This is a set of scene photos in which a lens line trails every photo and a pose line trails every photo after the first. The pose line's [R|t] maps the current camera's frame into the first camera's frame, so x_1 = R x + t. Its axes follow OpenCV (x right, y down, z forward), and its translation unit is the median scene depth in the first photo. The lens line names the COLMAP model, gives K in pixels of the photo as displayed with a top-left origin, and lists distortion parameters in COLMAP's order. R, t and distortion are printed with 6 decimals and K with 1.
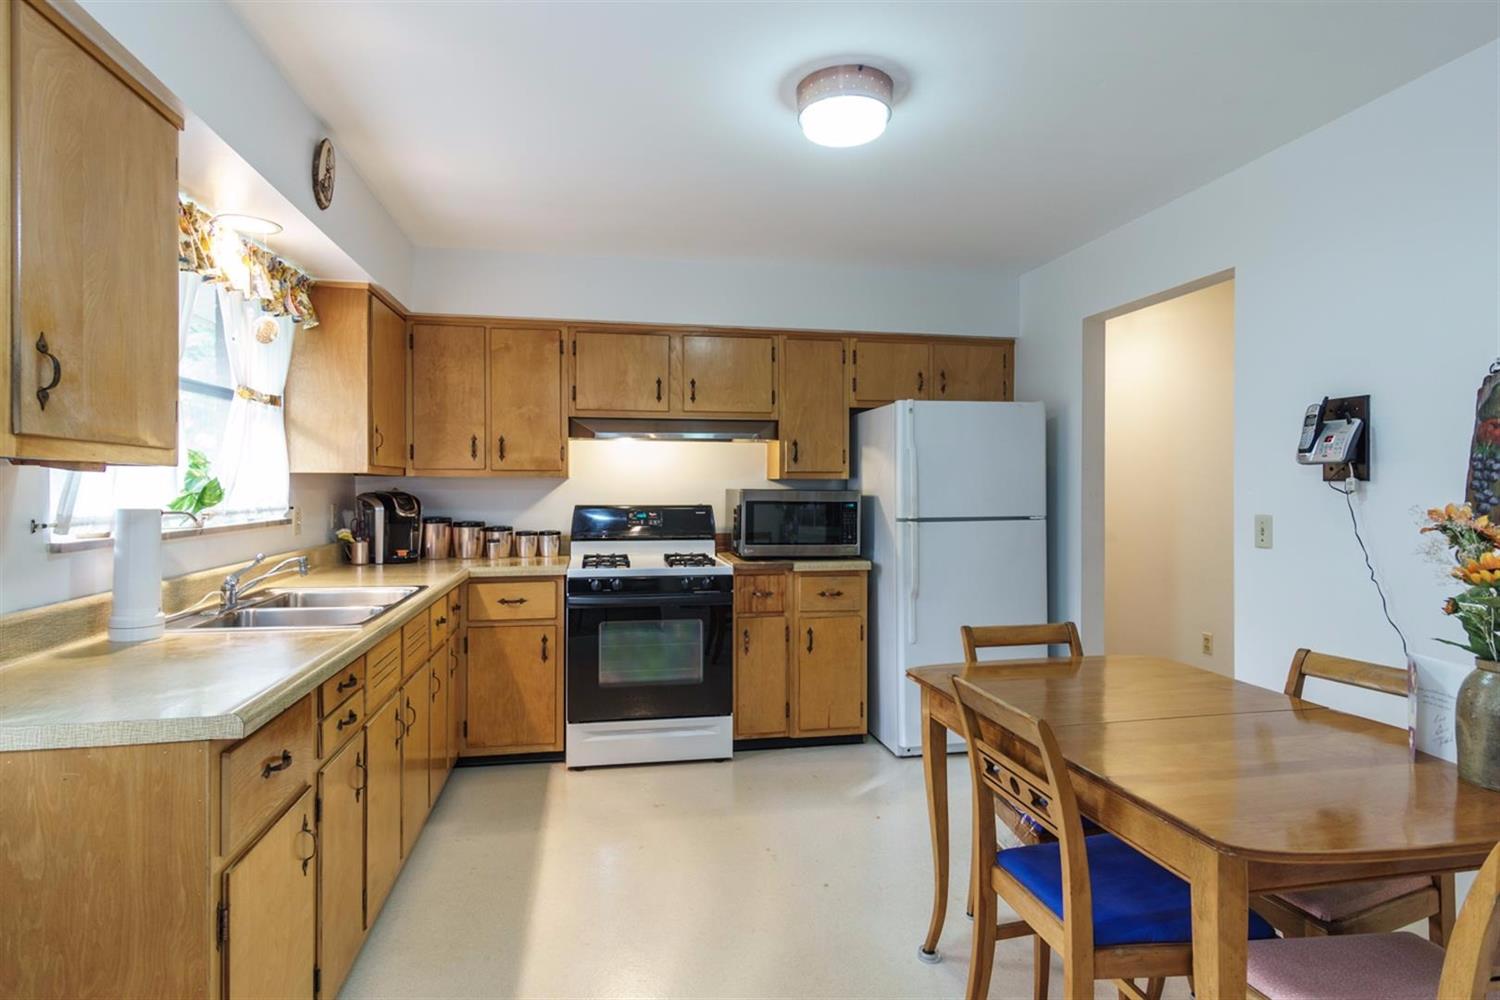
lens RADIAL K [[795.9, 0, 746.2], [0, 795.9, 490.5], [0, 0, 1]] dist [0.004023, -0.000528]
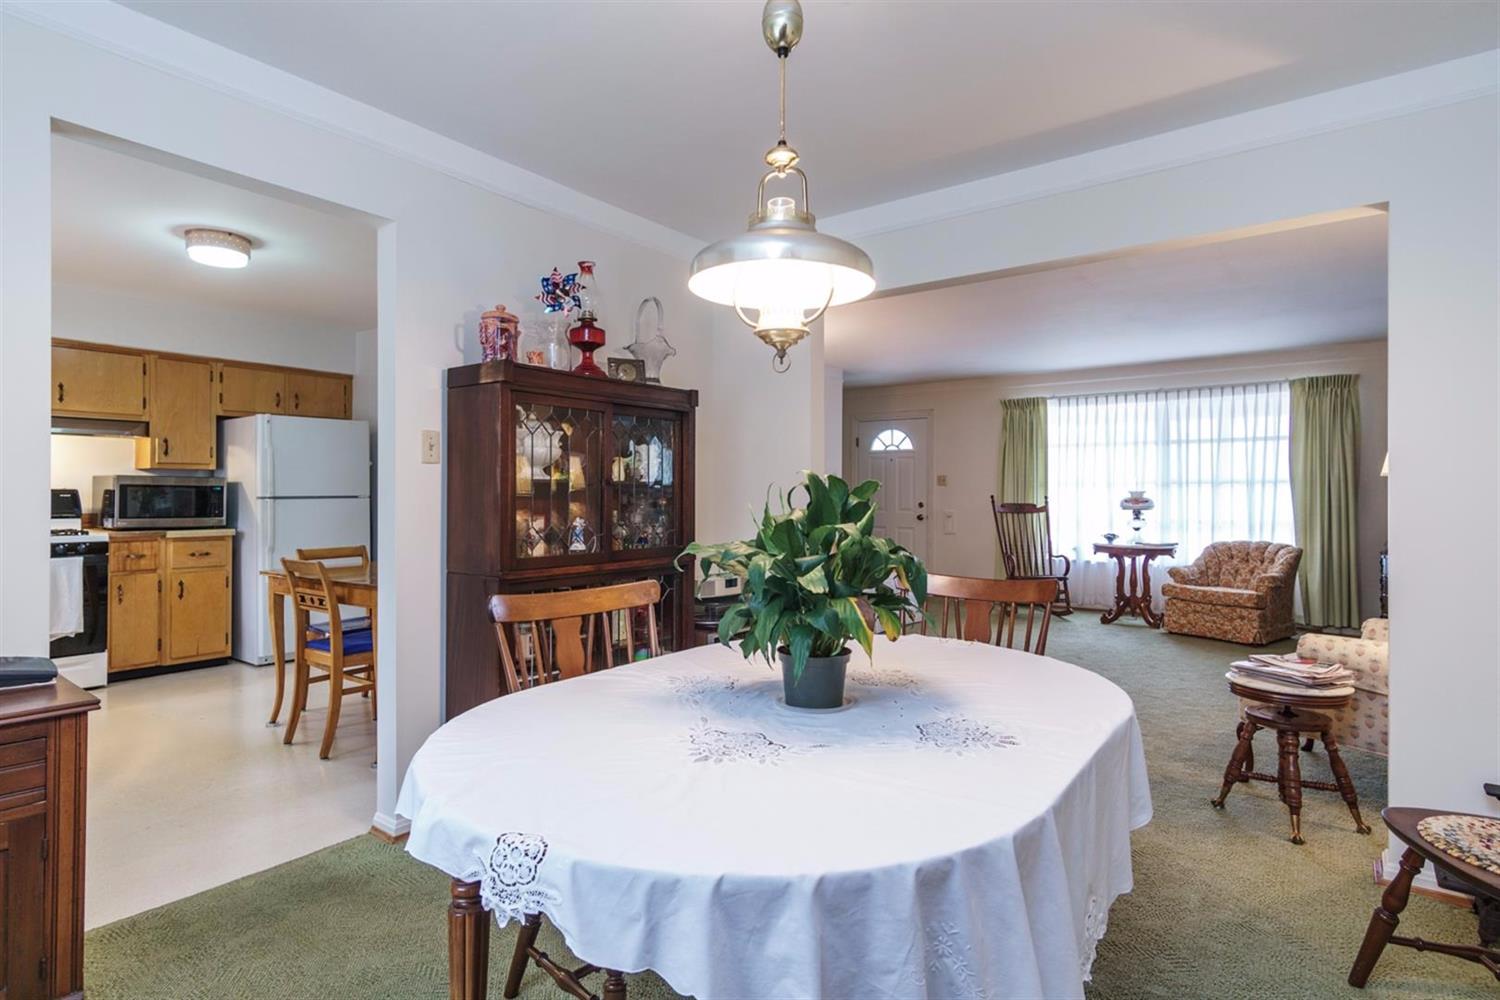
lens RADIAL K [[795.9, 0, 746.2], [0, 795.9, 490.5], [0, 0, 1]] dist [0.004023, -0.000528]
pose [[0.747323, 0.003868, 0.664450, -0.098751], [0.002281, 0.999962, -0.008387, 0.035935], [-0.664457, 0.007783, 0.747286, -0.613944]]
